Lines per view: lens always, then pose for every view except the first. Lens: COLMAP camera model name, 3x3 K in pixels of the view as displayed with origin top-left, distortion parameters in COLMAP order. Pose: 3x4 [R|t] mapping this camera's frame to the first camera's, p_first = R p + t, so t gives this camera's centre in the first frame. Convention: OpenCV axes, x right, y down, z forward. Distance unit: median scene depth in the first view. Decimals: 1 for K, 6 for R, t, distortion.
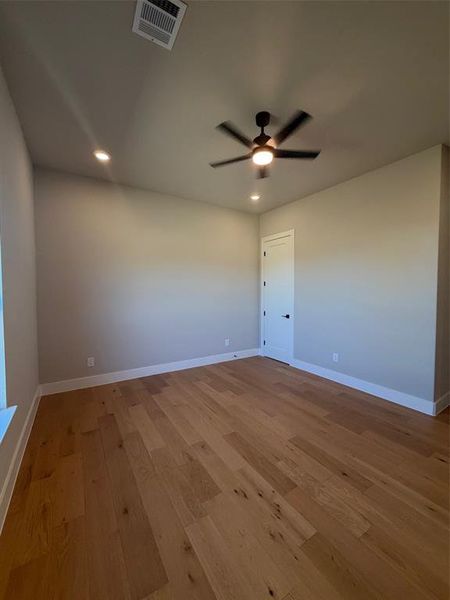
lens RADIAL K [[244.0, 0, 226.6], [0, 244.0, 301.1], [0, 0, 1]] dist [0.006135, -0.001049]
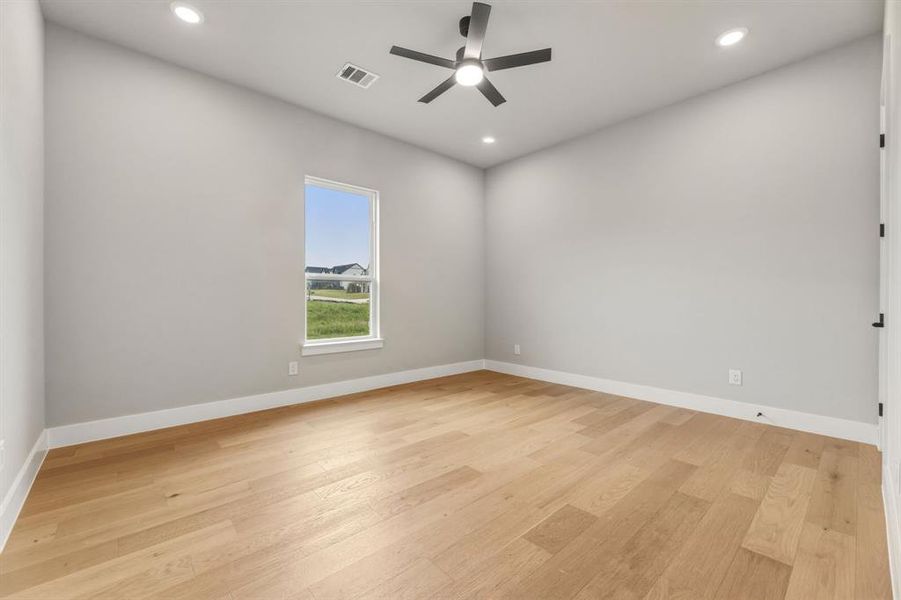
lens RADIAL K [[370.9, 0, 450.5], [0, 370.9, 295.6], [0, 0, 1]] dist [0.000594, -0.000874]
pose [[0.166099, -0.010559, -0.986053, 0.777512], [-0.056238, 0.998214, -0.020163, 0.081025], [0.984504, 0.058802, 0.165208, 0.475333]]
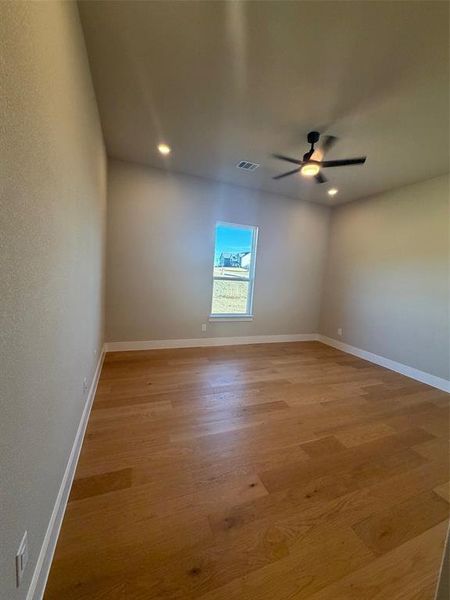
lens RADIAL K [[244.0, 0, 226.9], [0, 244.0, 286.9], [0, 0, 1]] dist [0.006135, -0.001049]
pose [[-0.177920, 0.042968, -0.983106, 0.925553], [-0.119807, 0.990668, 0.064981, -0.026942], [0.976724, 0.129345, -0.171112, 0.537389]]
